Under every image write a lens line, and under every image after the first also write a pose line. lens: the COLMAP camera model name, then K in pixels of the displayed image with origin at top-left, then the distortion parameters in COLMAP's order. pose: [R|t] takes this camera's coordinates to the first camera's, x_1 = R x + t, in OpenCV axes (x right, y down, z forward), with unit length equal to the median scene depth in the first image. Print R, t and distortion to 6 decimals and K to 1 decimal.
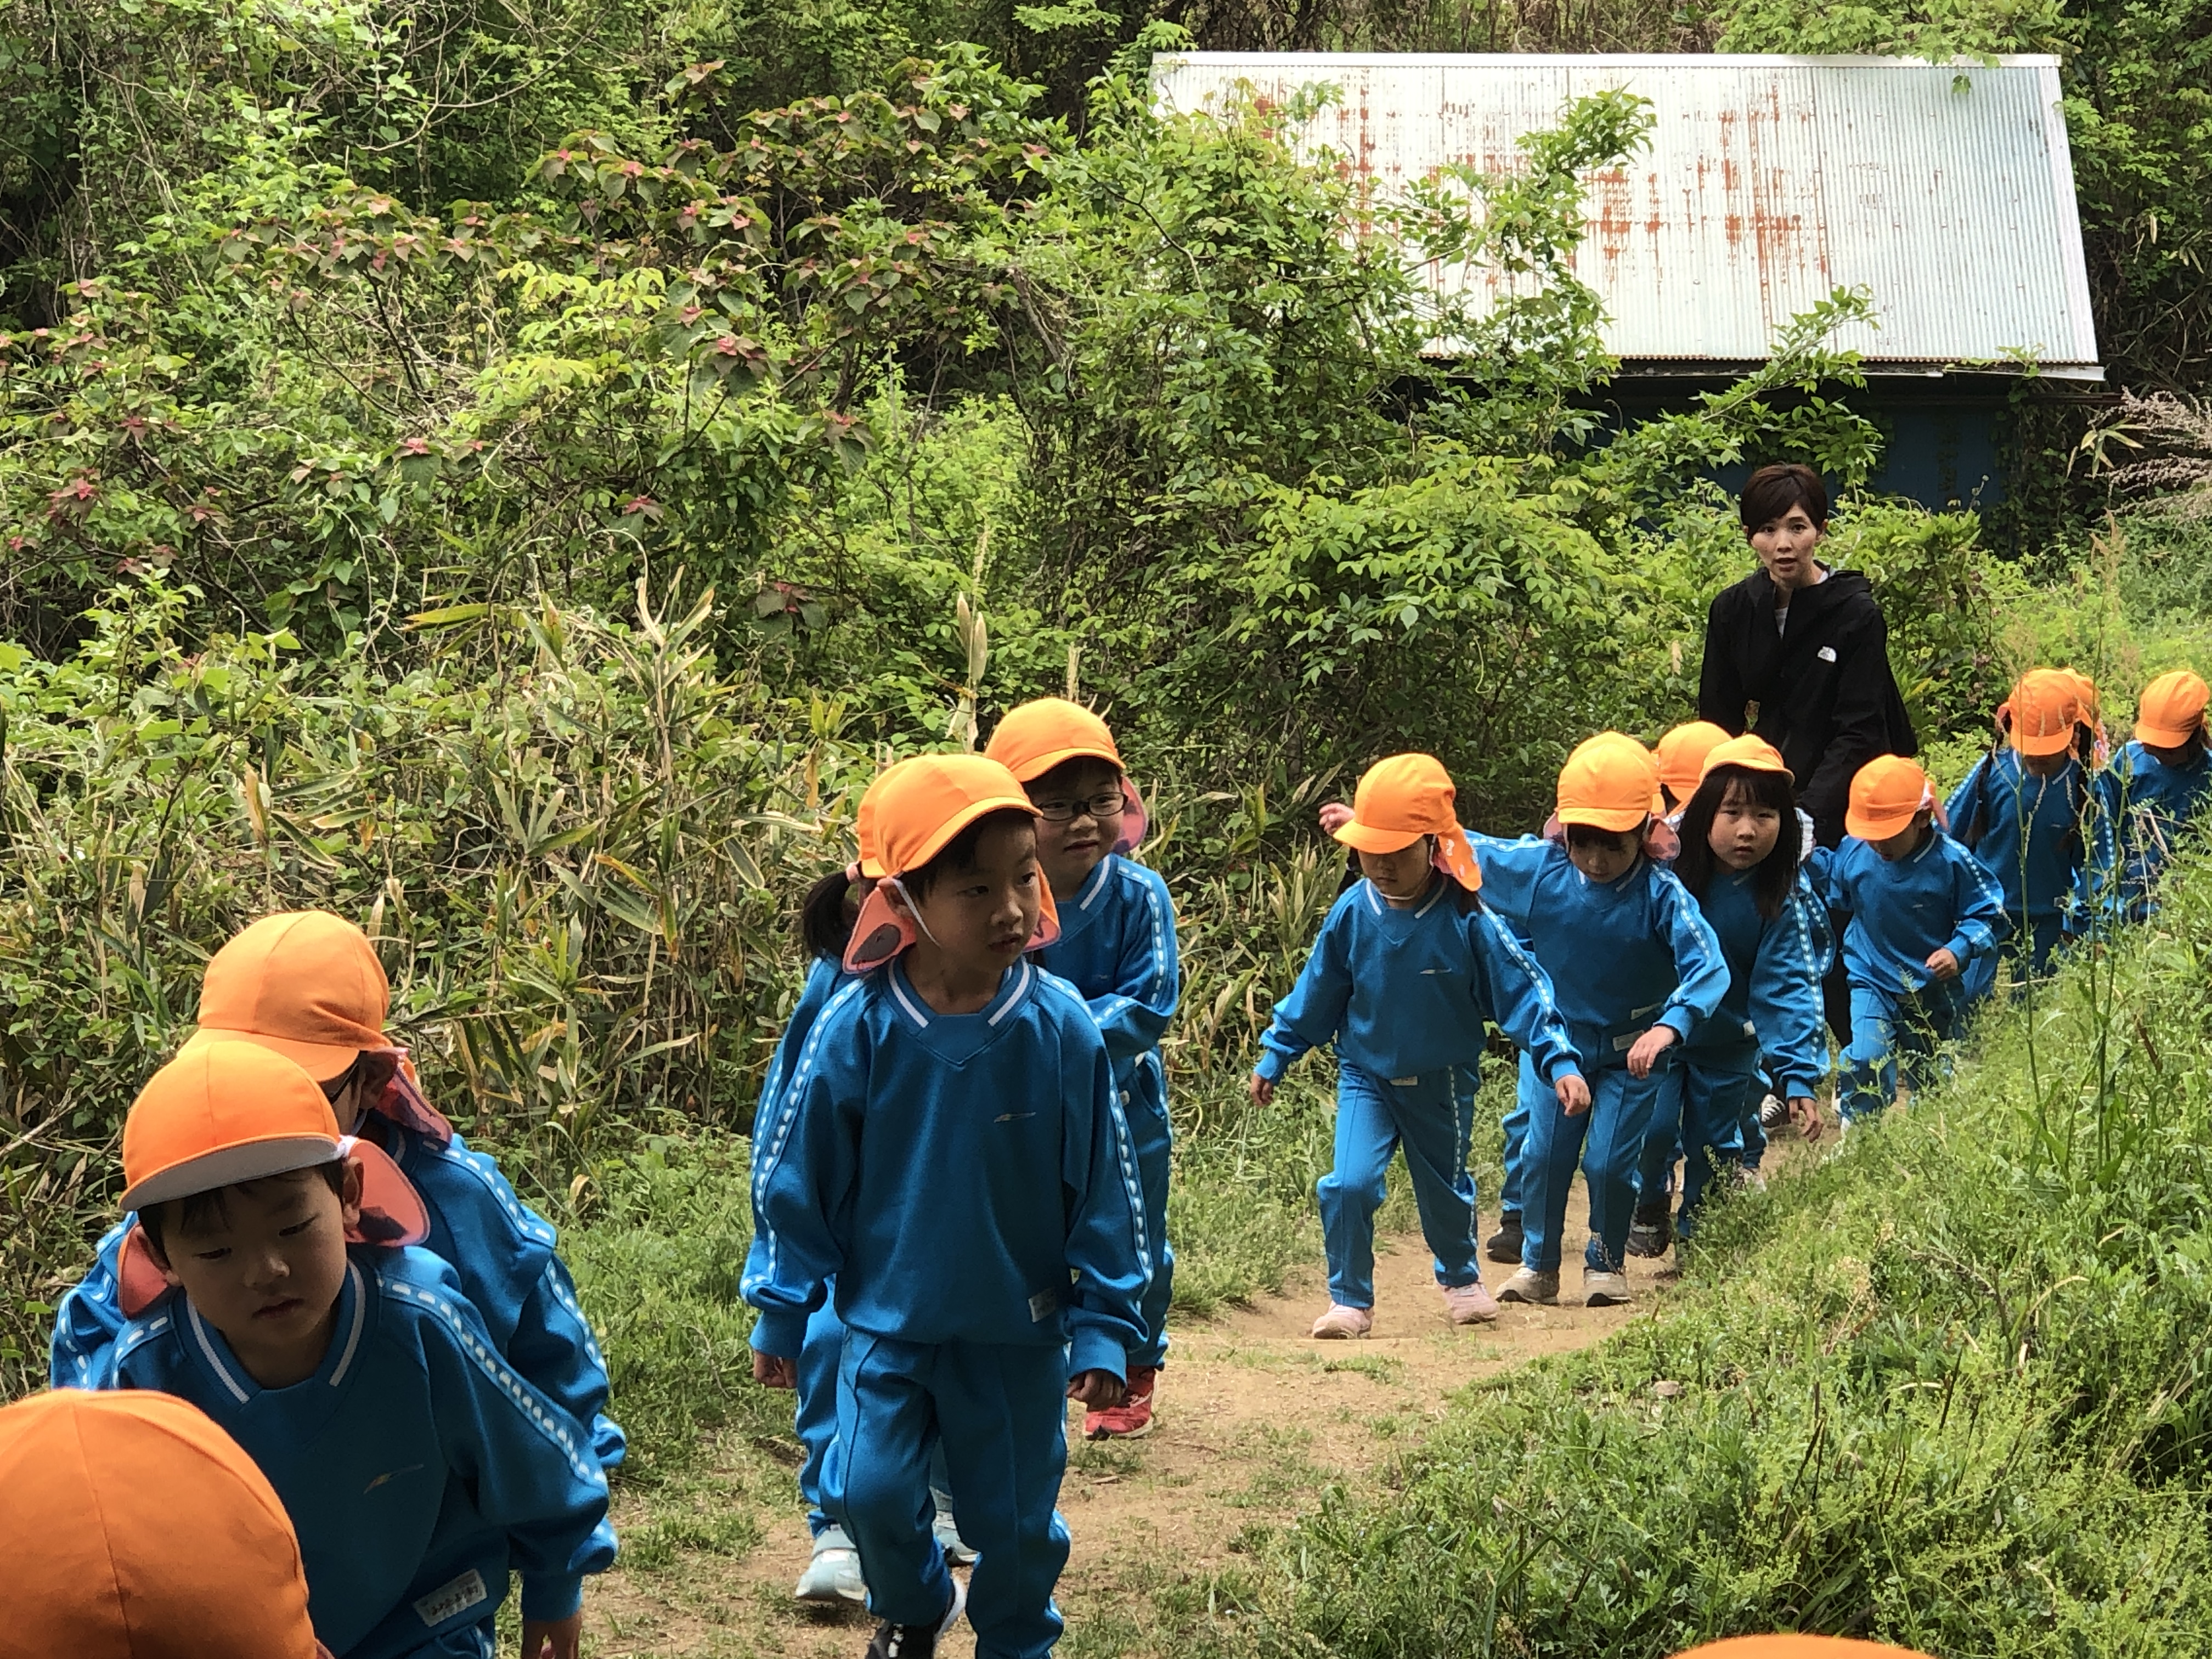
lens RADIAL K [[5800.2, 0, 1106.0], [0, 5800.2, 829.5], [0, 0, 1]] dist [-0.161893, 0.146699]
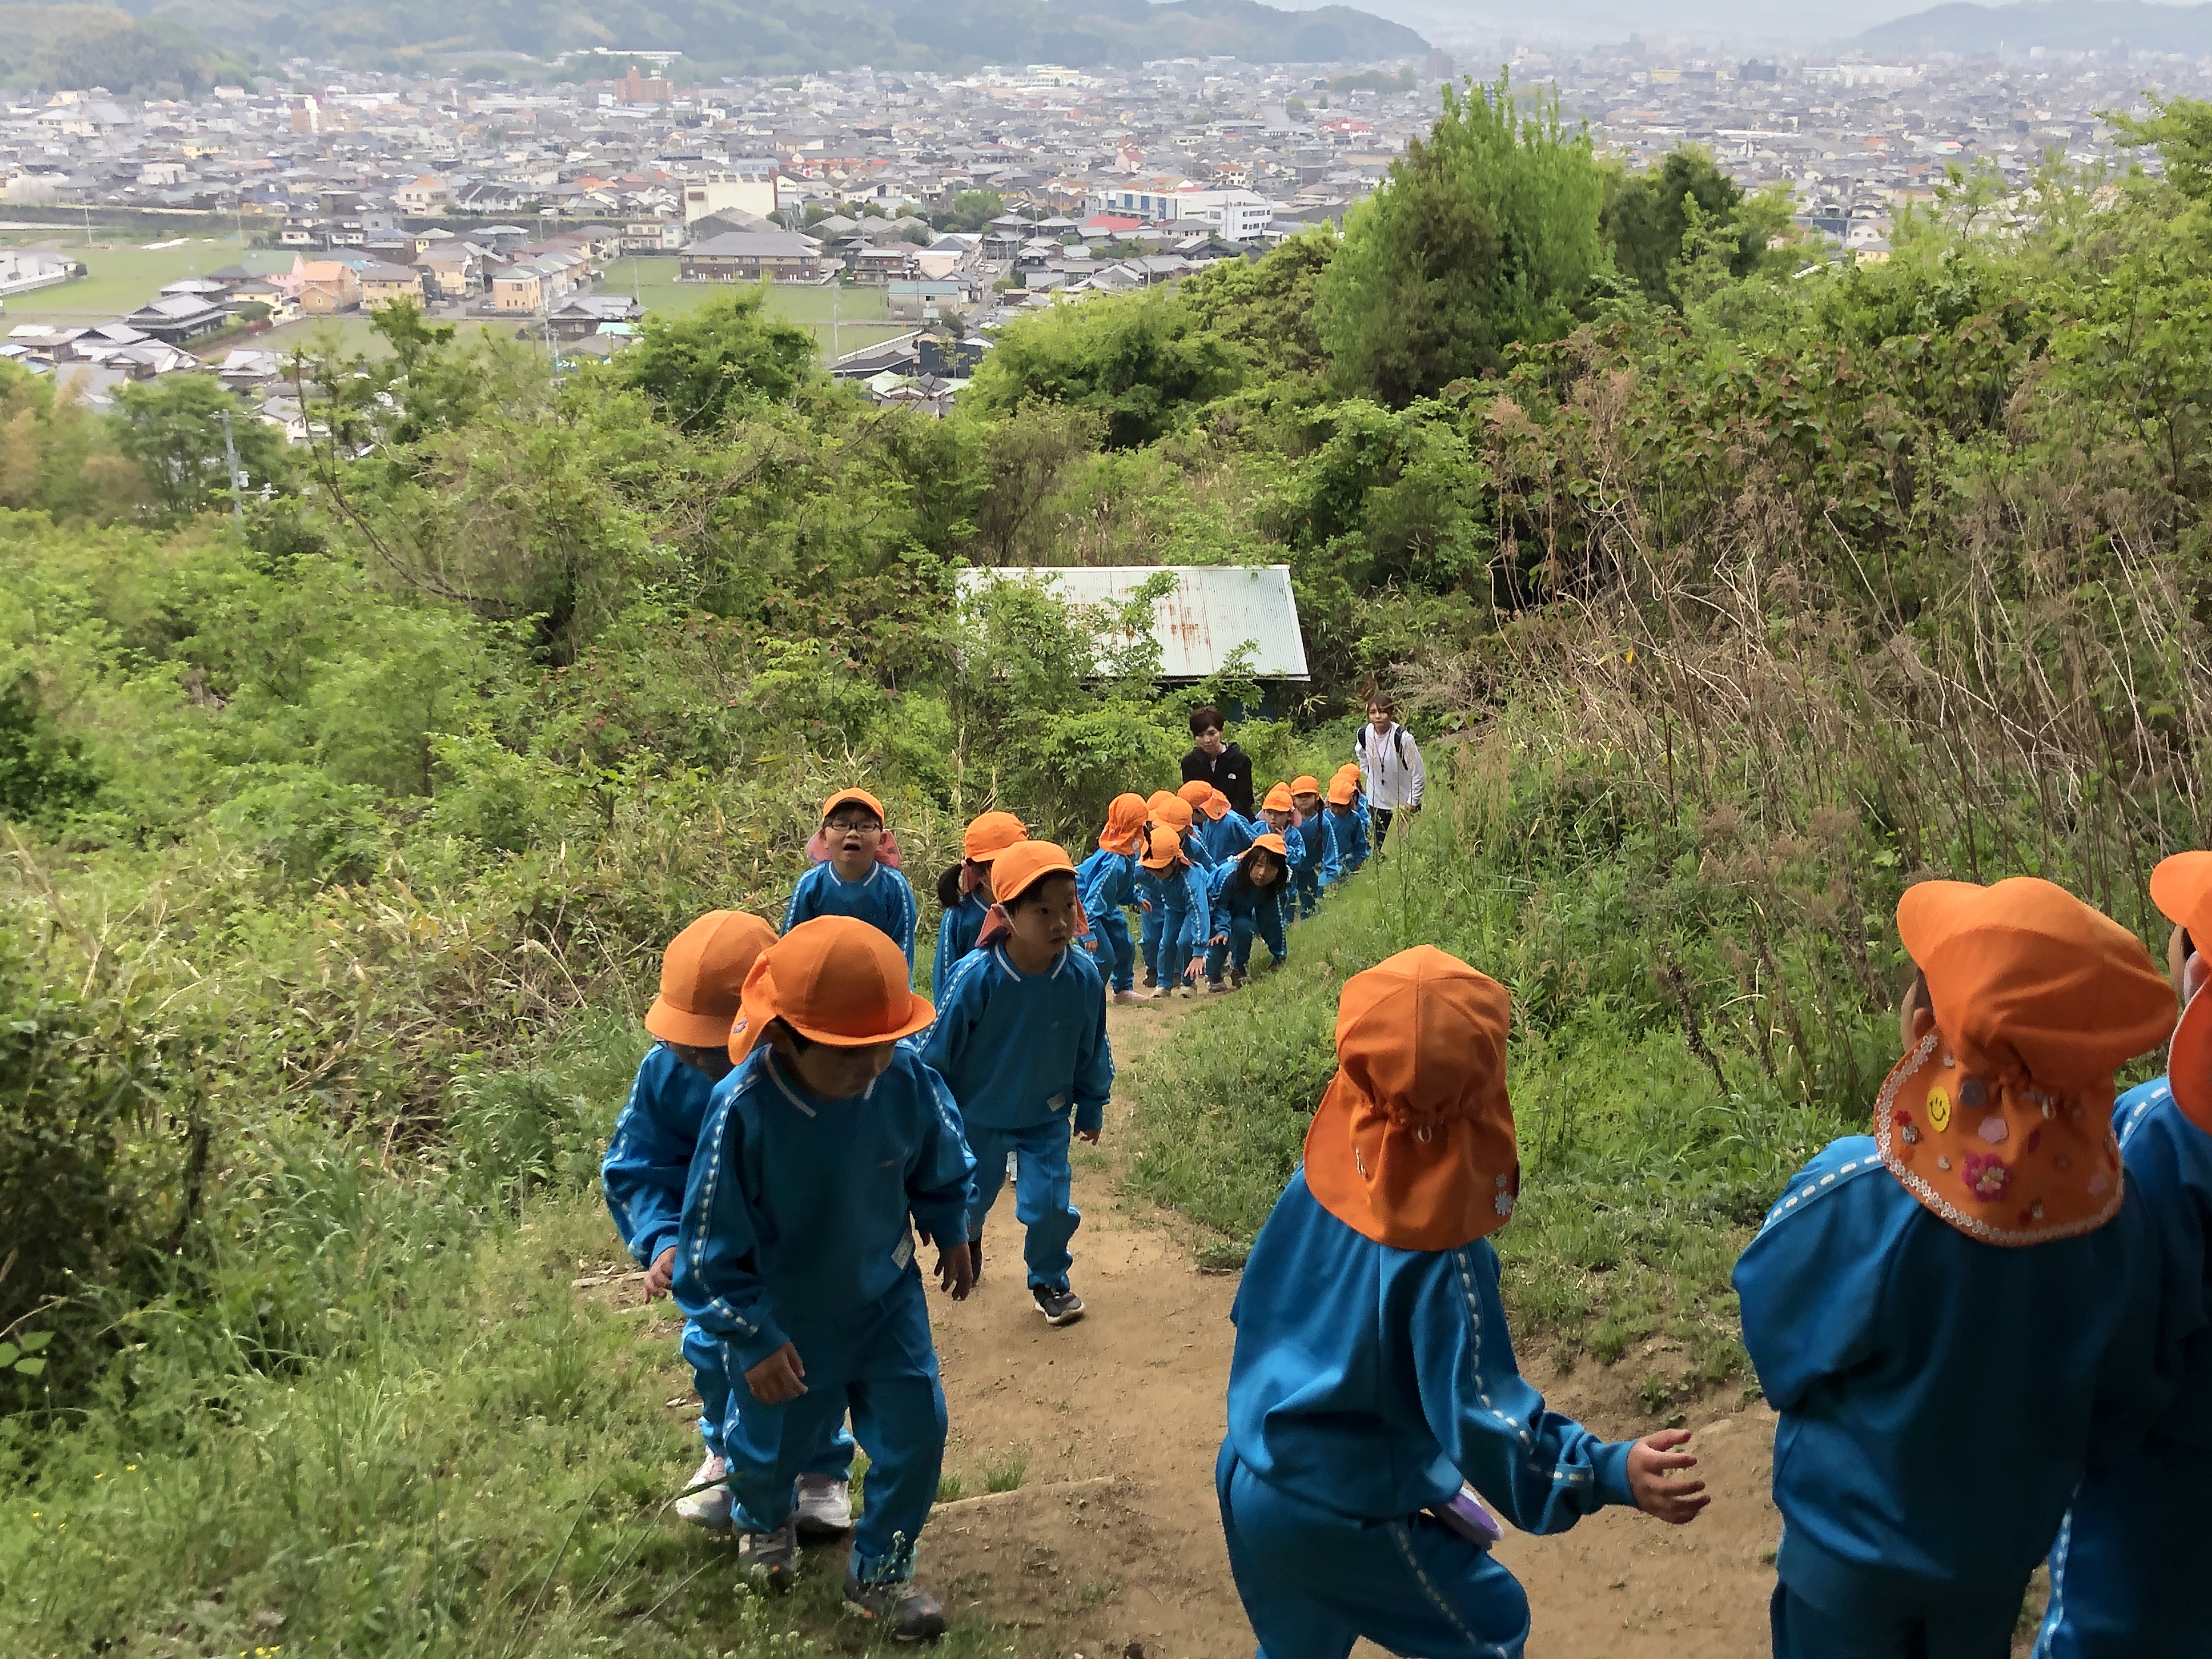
lens RADIAL K [[2213.7, 0, 1106.0], [0, 2213.7, 829.5], [0, 0, 1]] dist [0.003046, -0.000881]
pose [[0.990805, -0.021054, 0.133646, -0.084504], [0.024981, 0.999302, -0.027772, 0.025399], [-0.132968, 0.030855, 0.990640, -0.047409]]
